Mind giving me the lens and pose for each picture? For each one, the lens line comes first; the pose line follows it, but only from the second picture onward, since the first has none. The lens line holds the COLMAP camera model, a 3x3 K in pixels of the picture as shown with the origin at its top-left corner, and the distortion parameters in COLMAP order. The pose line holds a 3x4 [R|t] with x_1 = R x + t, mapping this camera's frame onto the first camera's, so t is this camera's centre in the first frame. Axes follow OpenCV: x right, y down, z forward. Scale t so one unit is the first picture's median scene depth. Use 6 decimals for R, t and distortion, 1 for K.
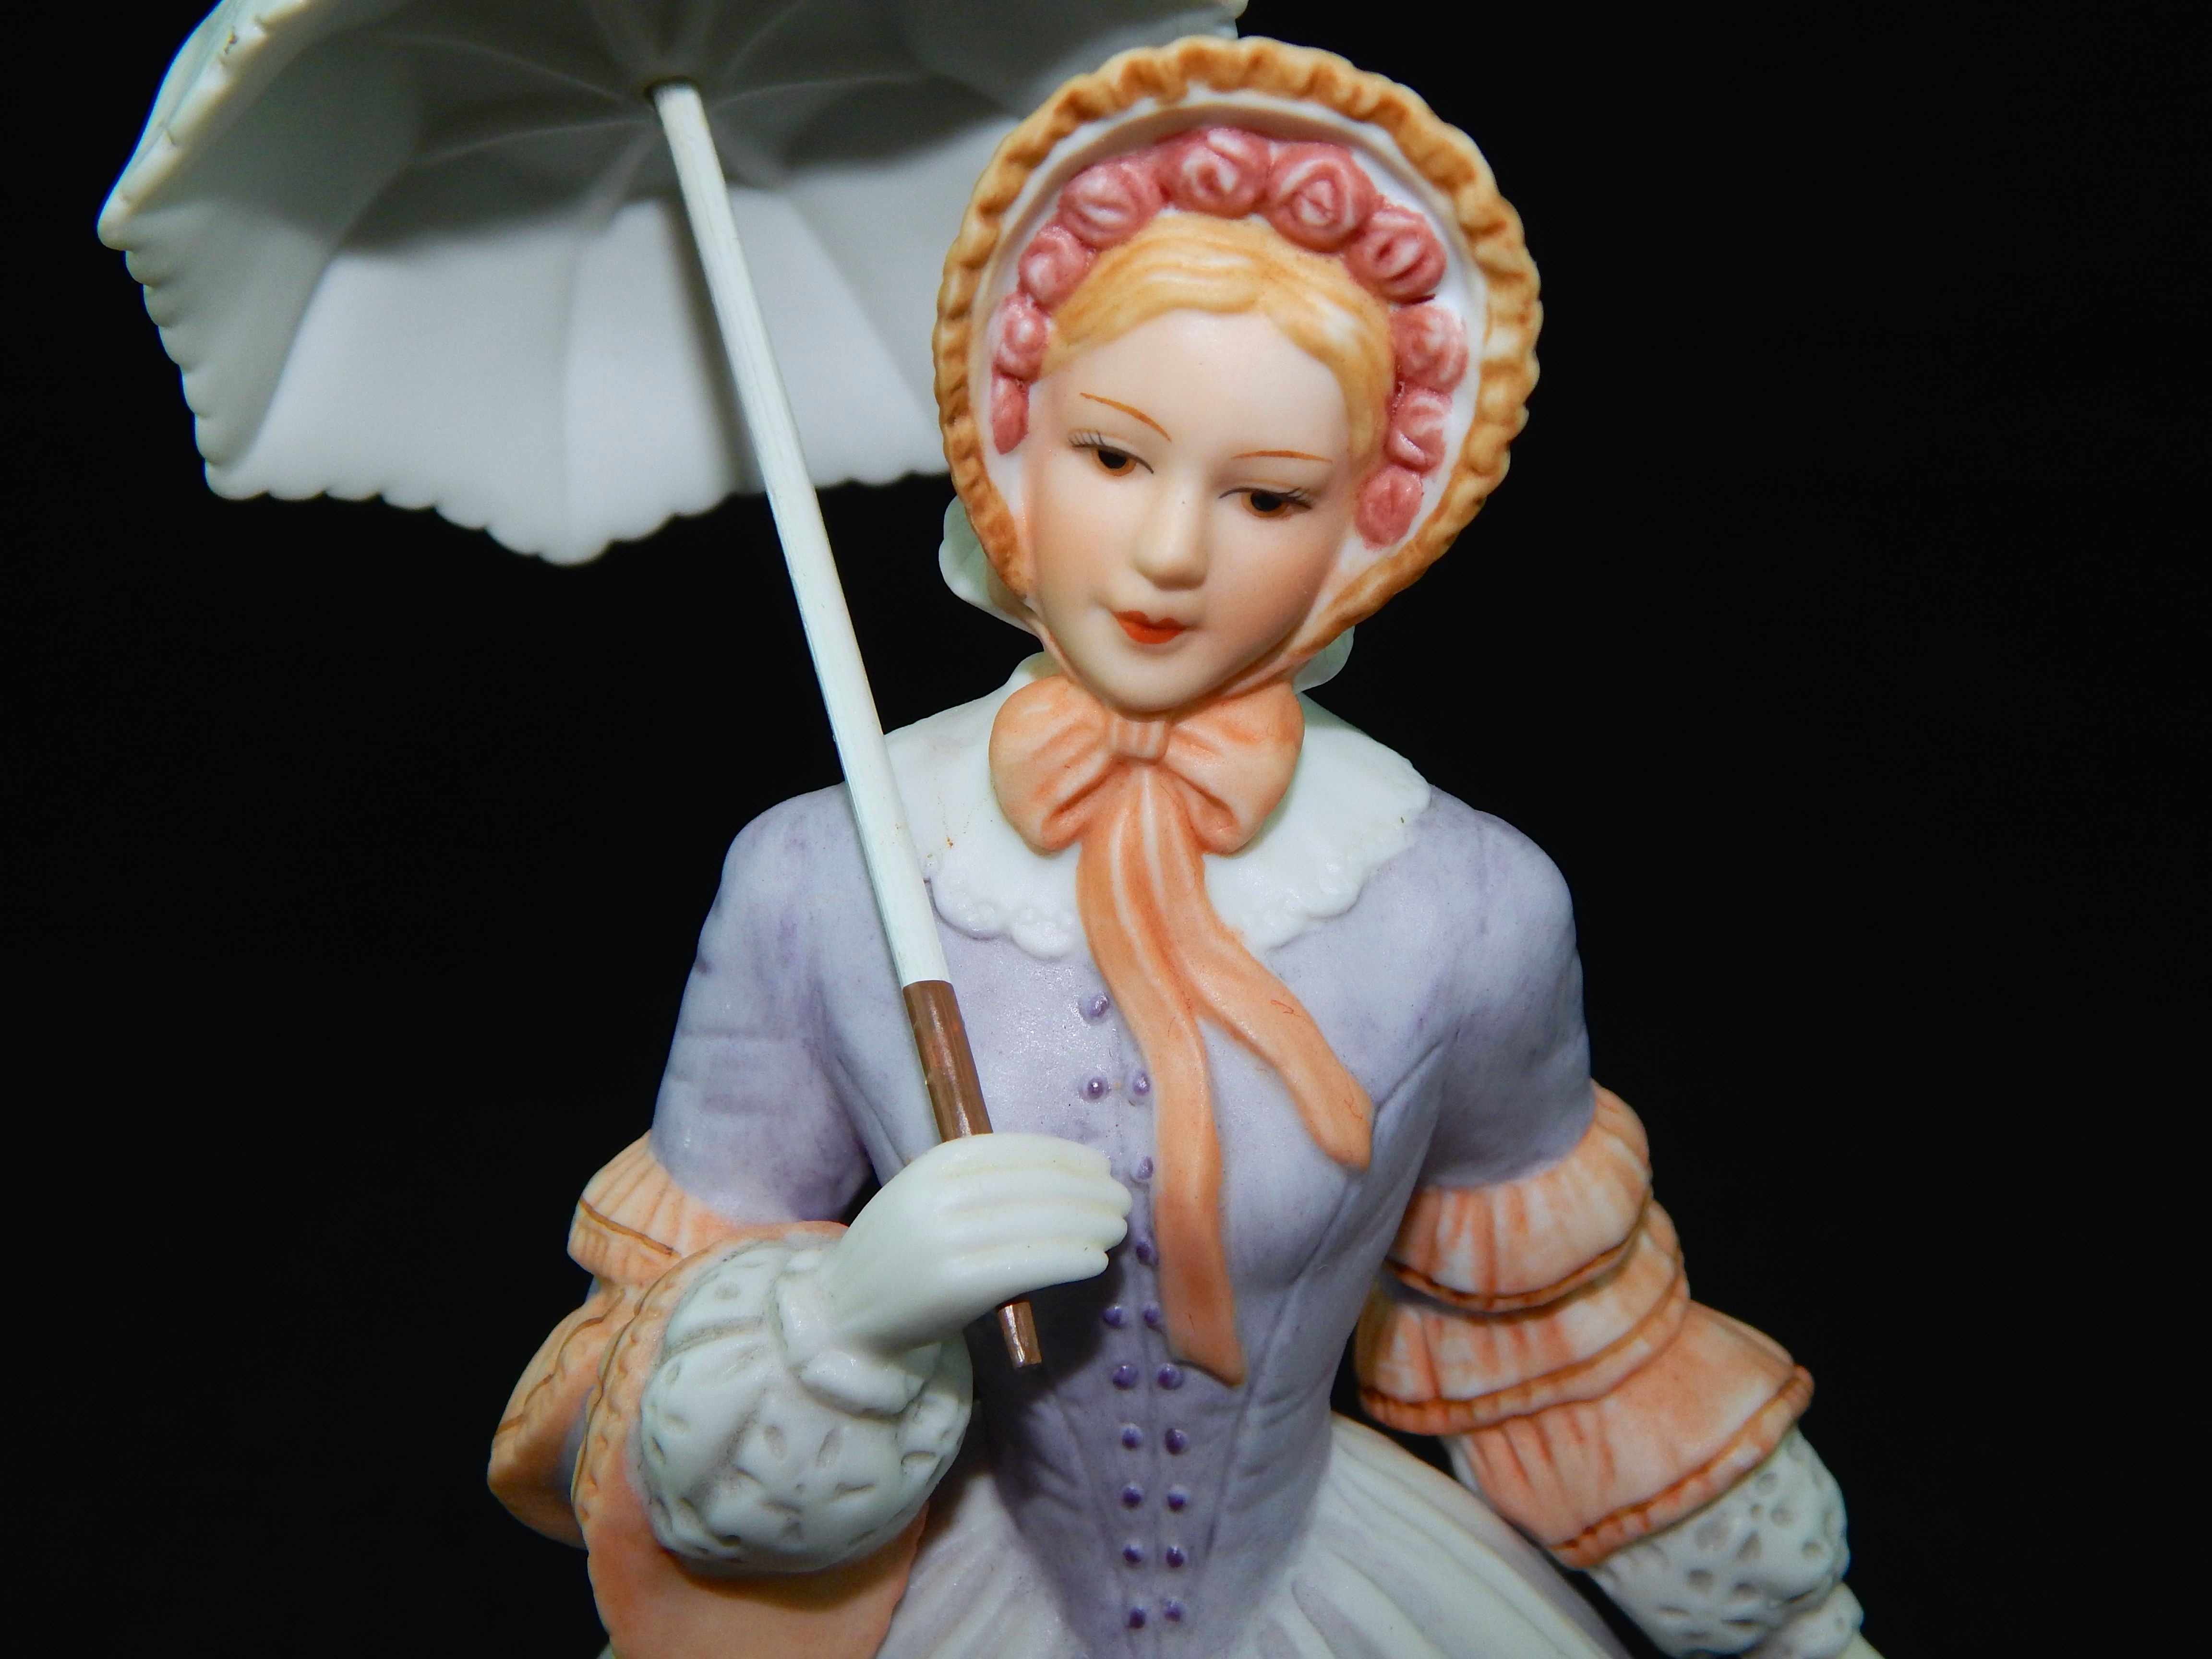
lens RADIAL K [[2927.5, 0, 1106.0], [0, 2927.5, 829.5], [0, 0, 1]] dist [0.003557, -0.026904]
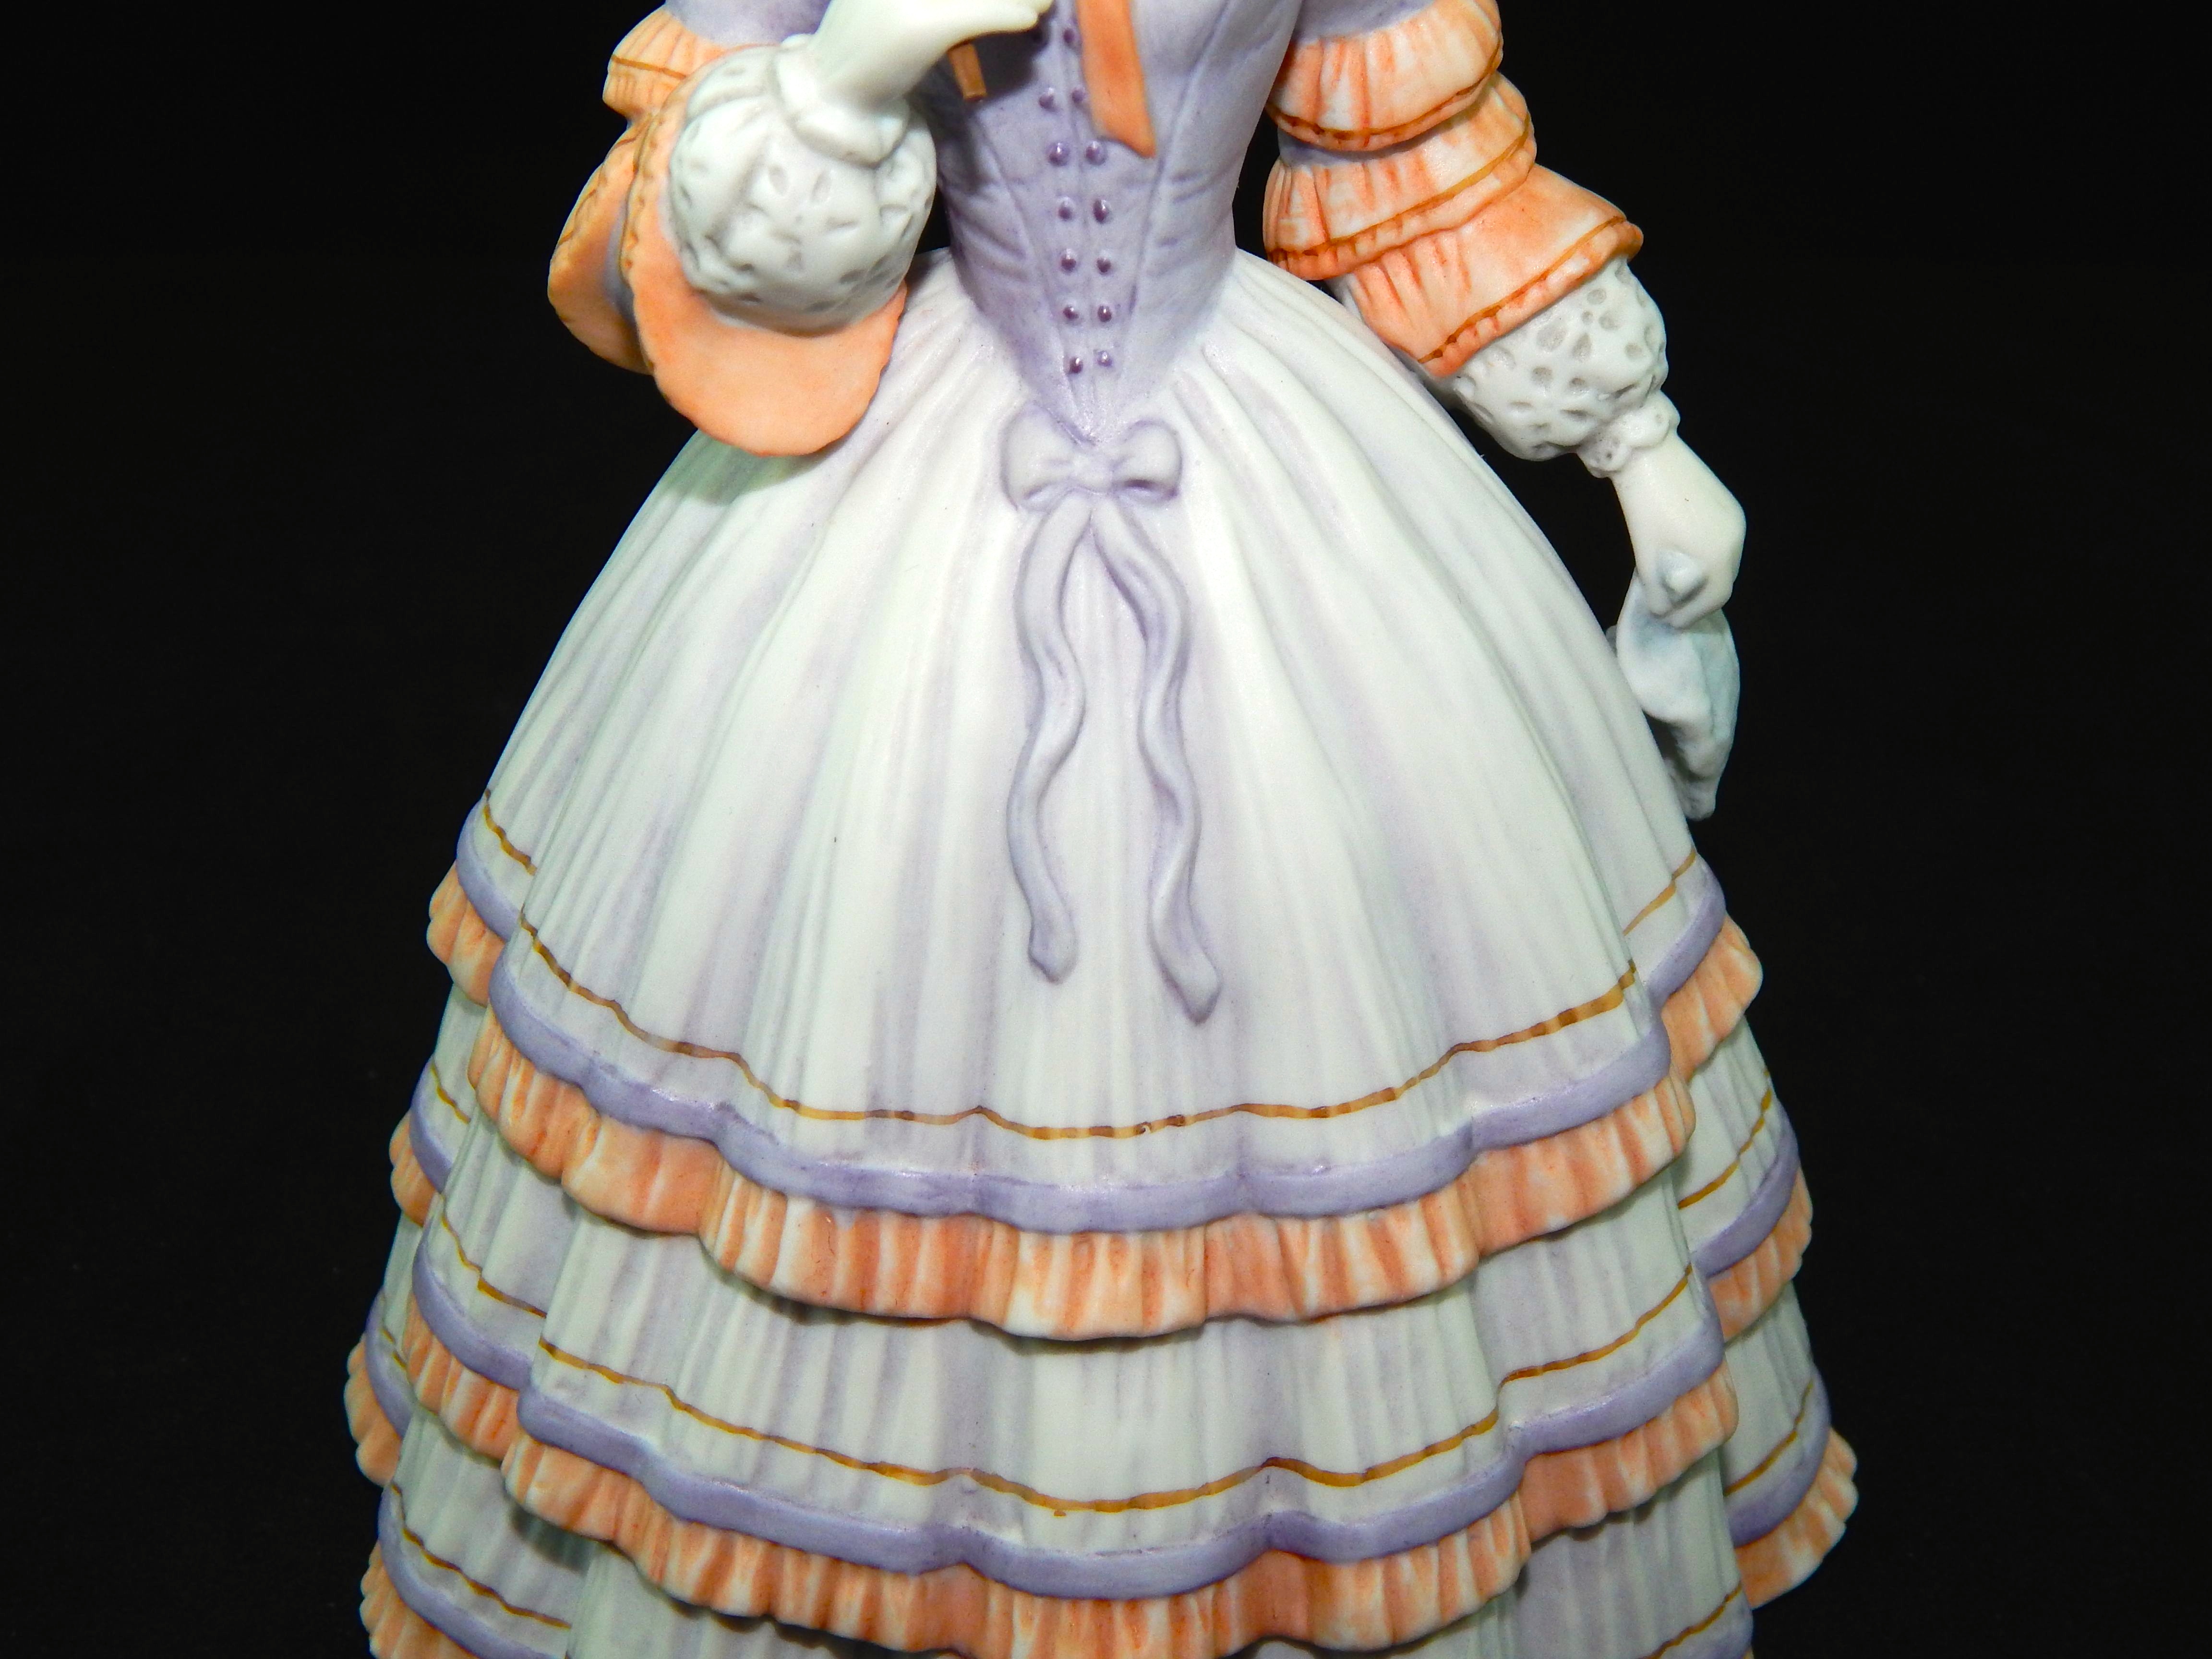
lens RADIAL K [[2927.5, 0, 1106.0], [0, 2927.5, 829.5], [0, 0, 1]] dist [0.003557, -0.026904]
pose [[0.999683, -0.024066, -0.007423, 0.027119], [0.025018, 0.982794, 0.183005, 0.228416], [0.002891, -0.183132, 0.983084, -0.254468]]
